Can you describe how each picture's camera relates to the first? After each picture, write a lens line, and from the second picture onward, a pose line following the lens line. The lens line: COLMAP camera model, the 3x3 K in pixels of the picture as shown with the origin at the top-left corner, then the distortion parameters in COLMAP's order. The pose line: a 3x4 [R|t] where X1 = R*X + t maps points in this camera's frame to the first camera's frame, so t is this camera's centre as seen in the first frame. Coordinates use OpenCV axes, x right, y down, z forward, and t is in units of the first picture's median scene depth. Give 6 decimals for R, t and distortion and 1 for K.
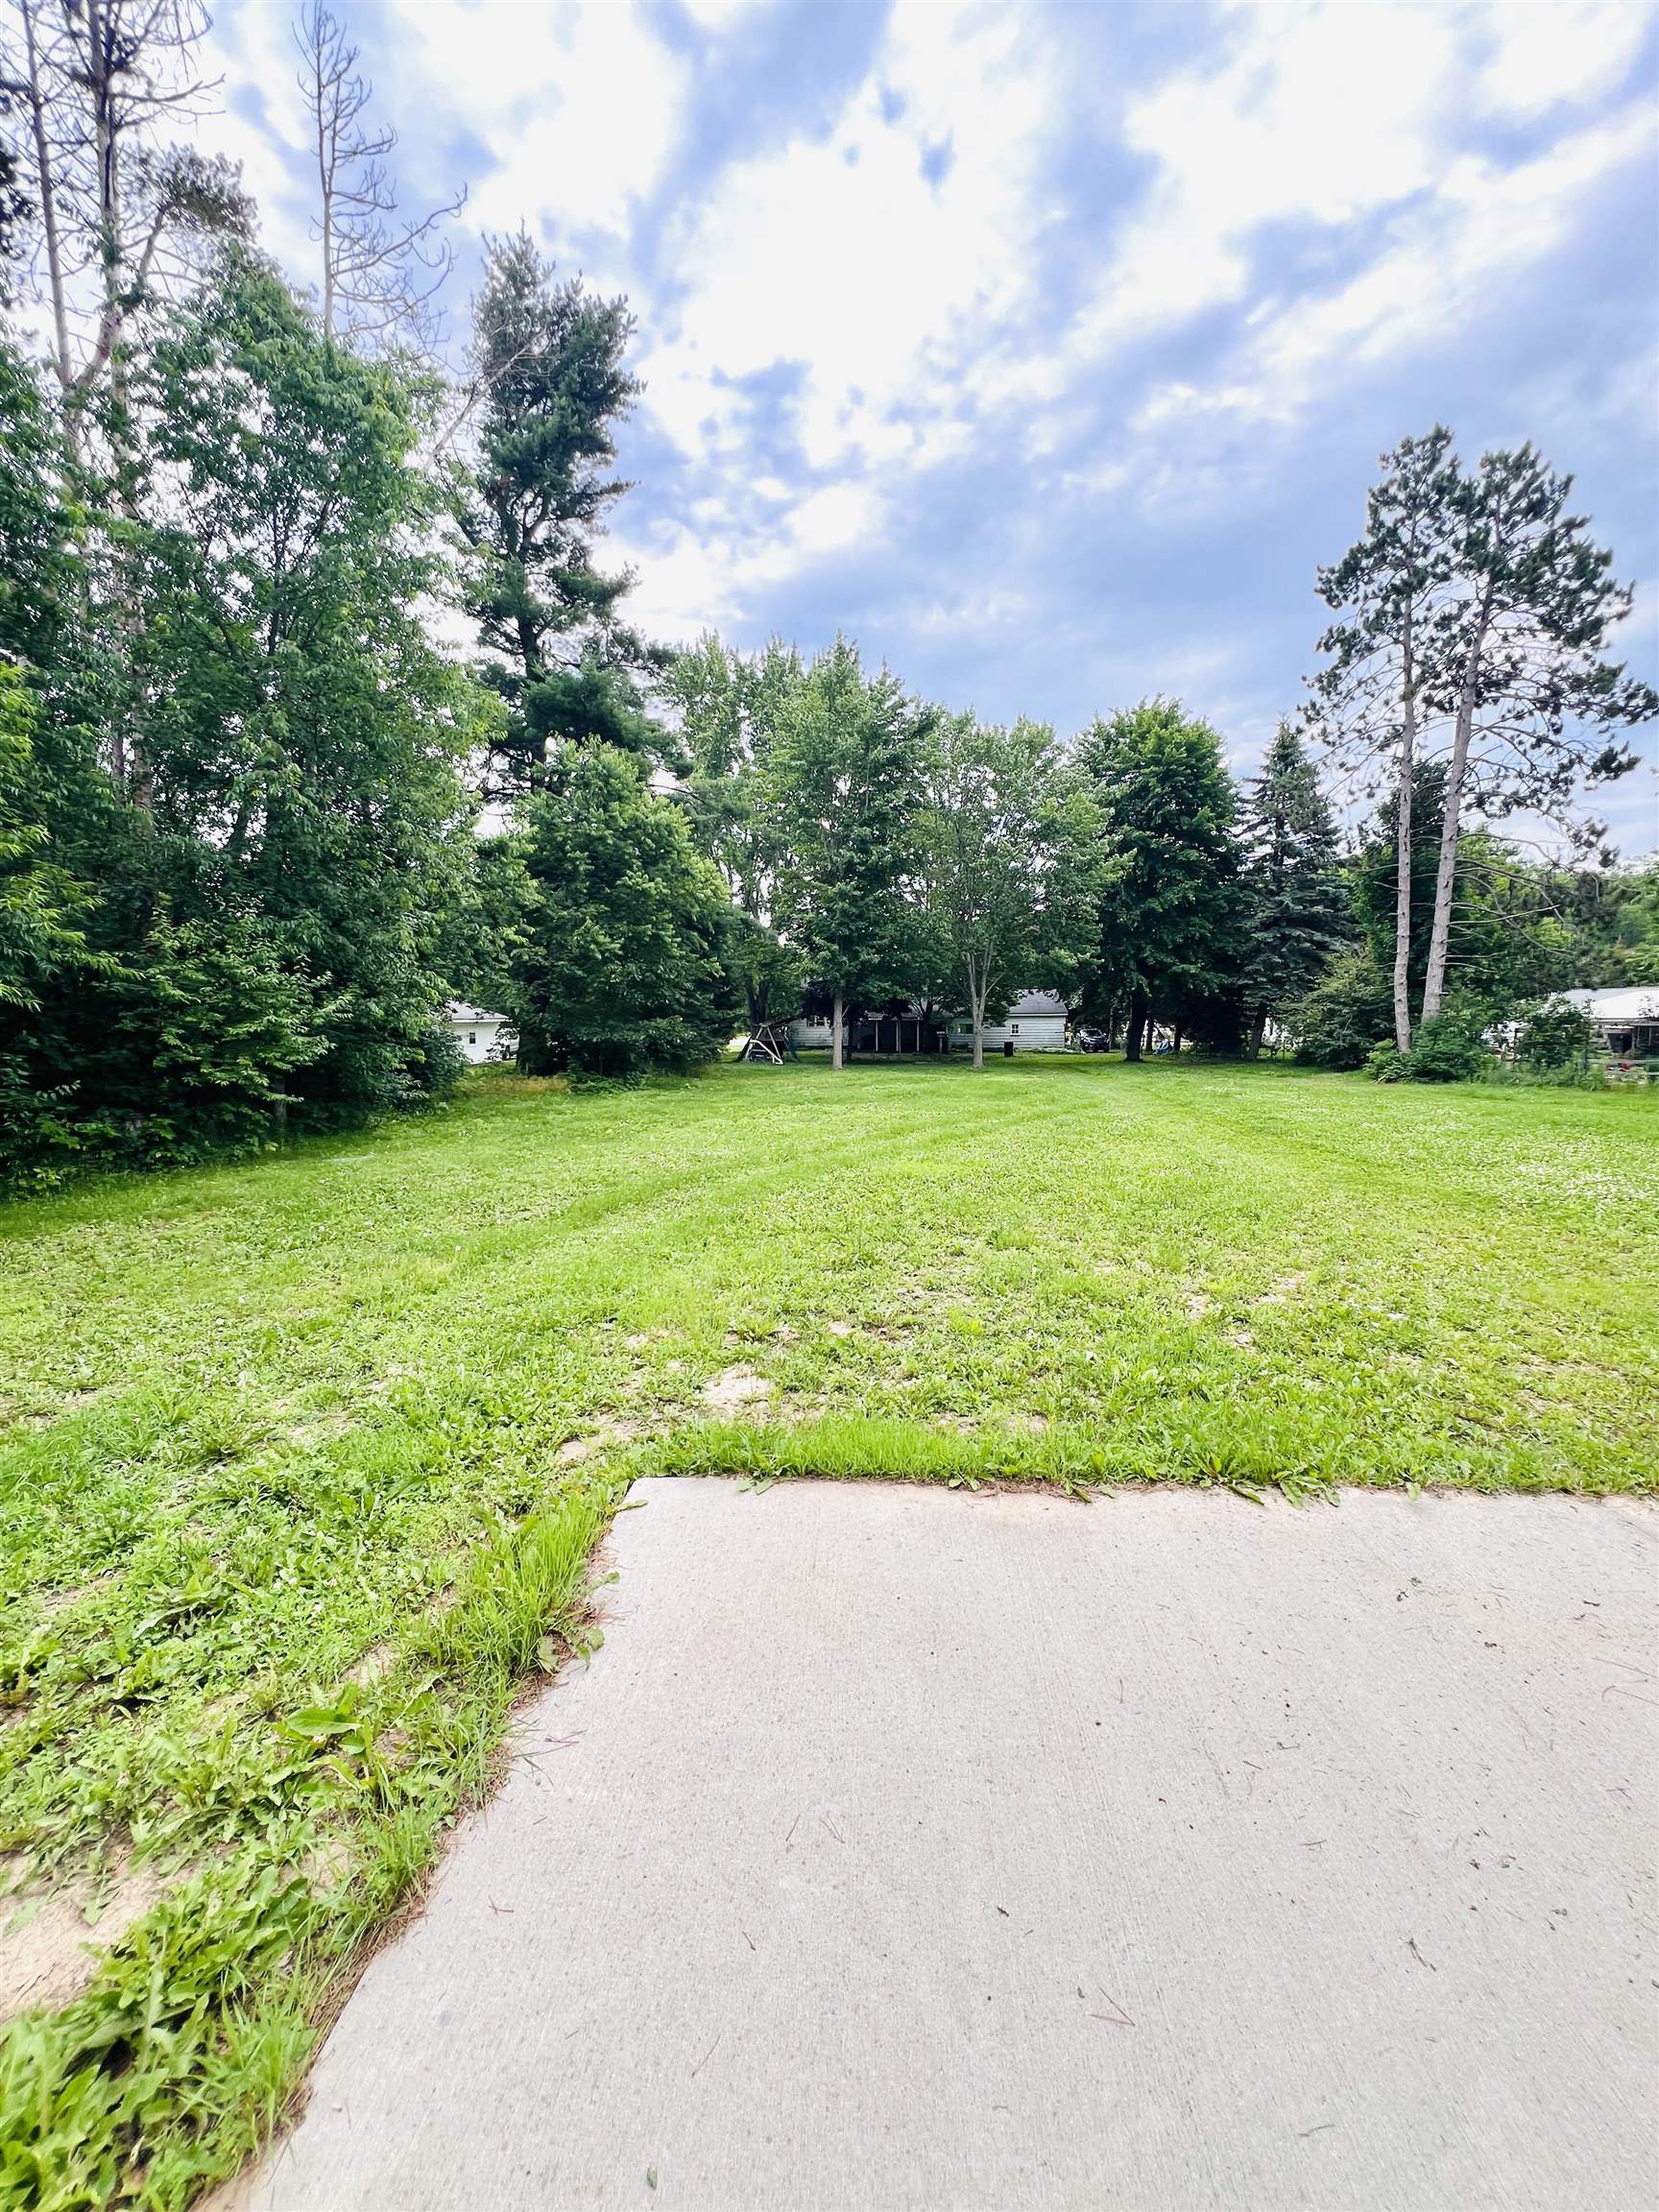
lens RADIAL K [[896.2, 0, 831.1], [0, 896.2, 1095.8], [0, 0, 1]] dist [-0.001398, 0.000497]
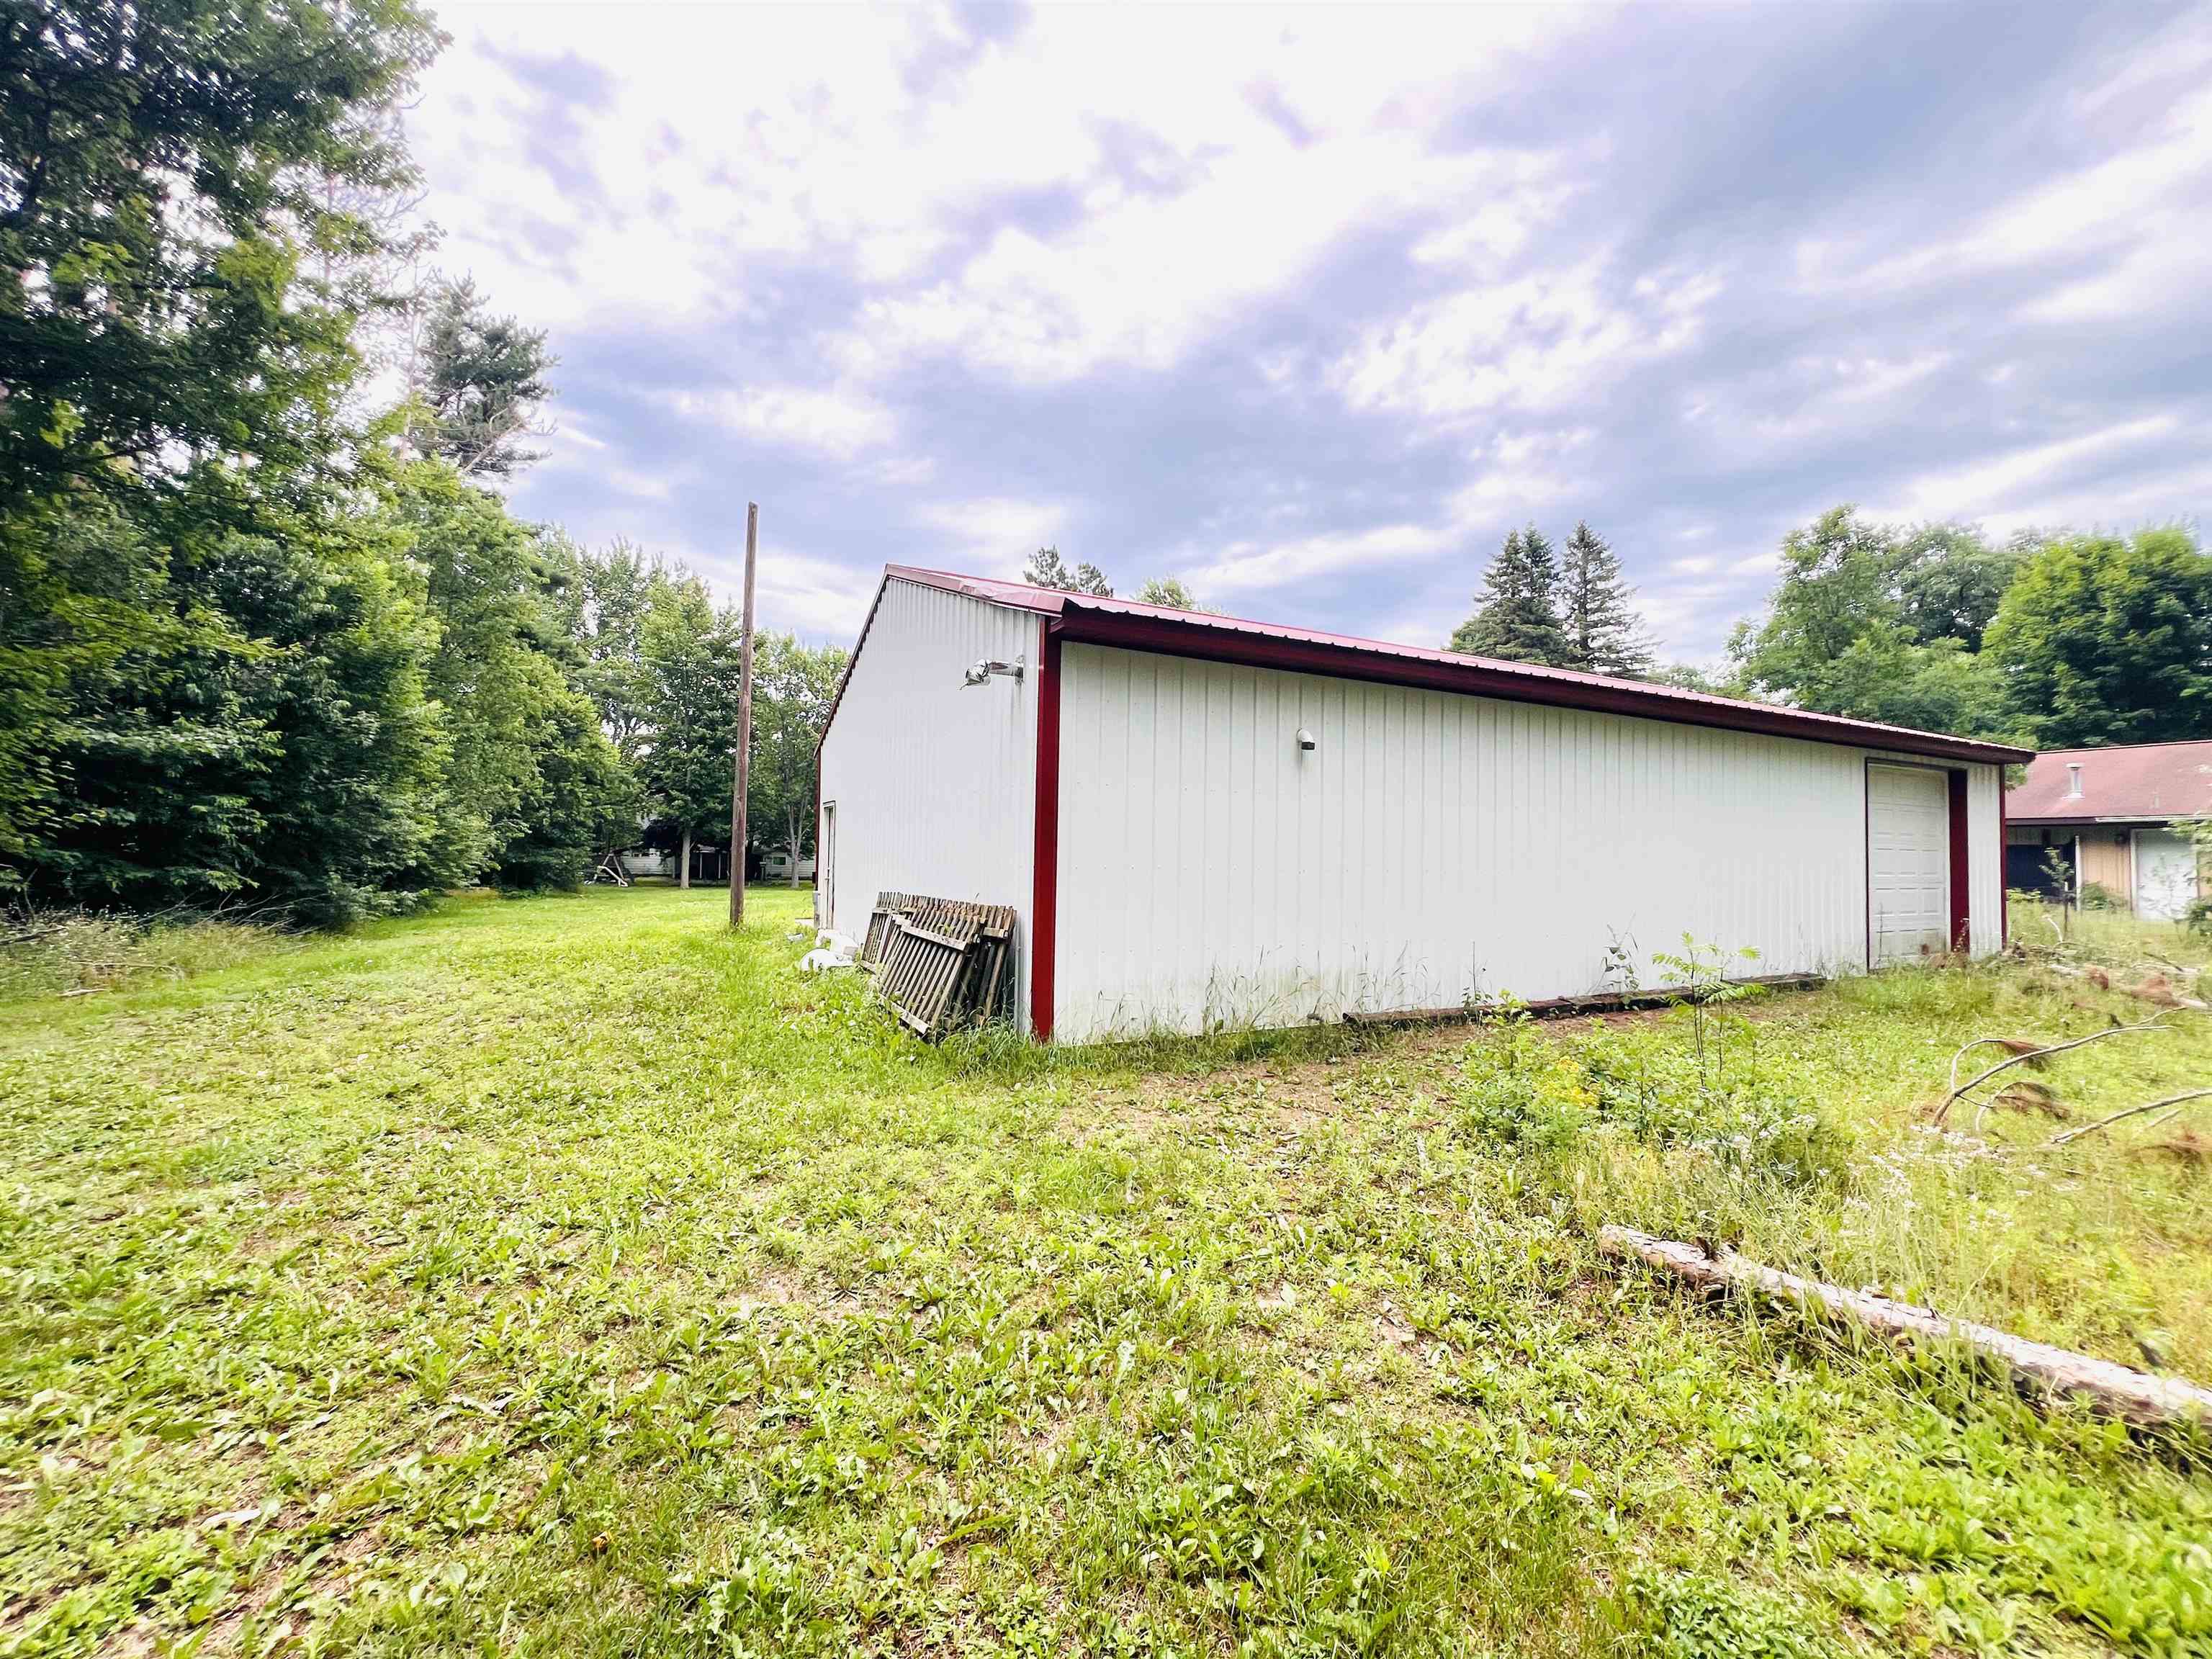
lens RADIAL K [[888.6, 0, 1106.0], [0, 888.6, 829.5], [0, 0, 1]] dist [-0.001355, 0.000387]
pose [[0.863452, 0.026561, 0.503731, -0.139476], [0.032362, 0.993639, -0.107865, 0.050206], [-0.503391, 0.109439, 0.857100, -0.502868]]
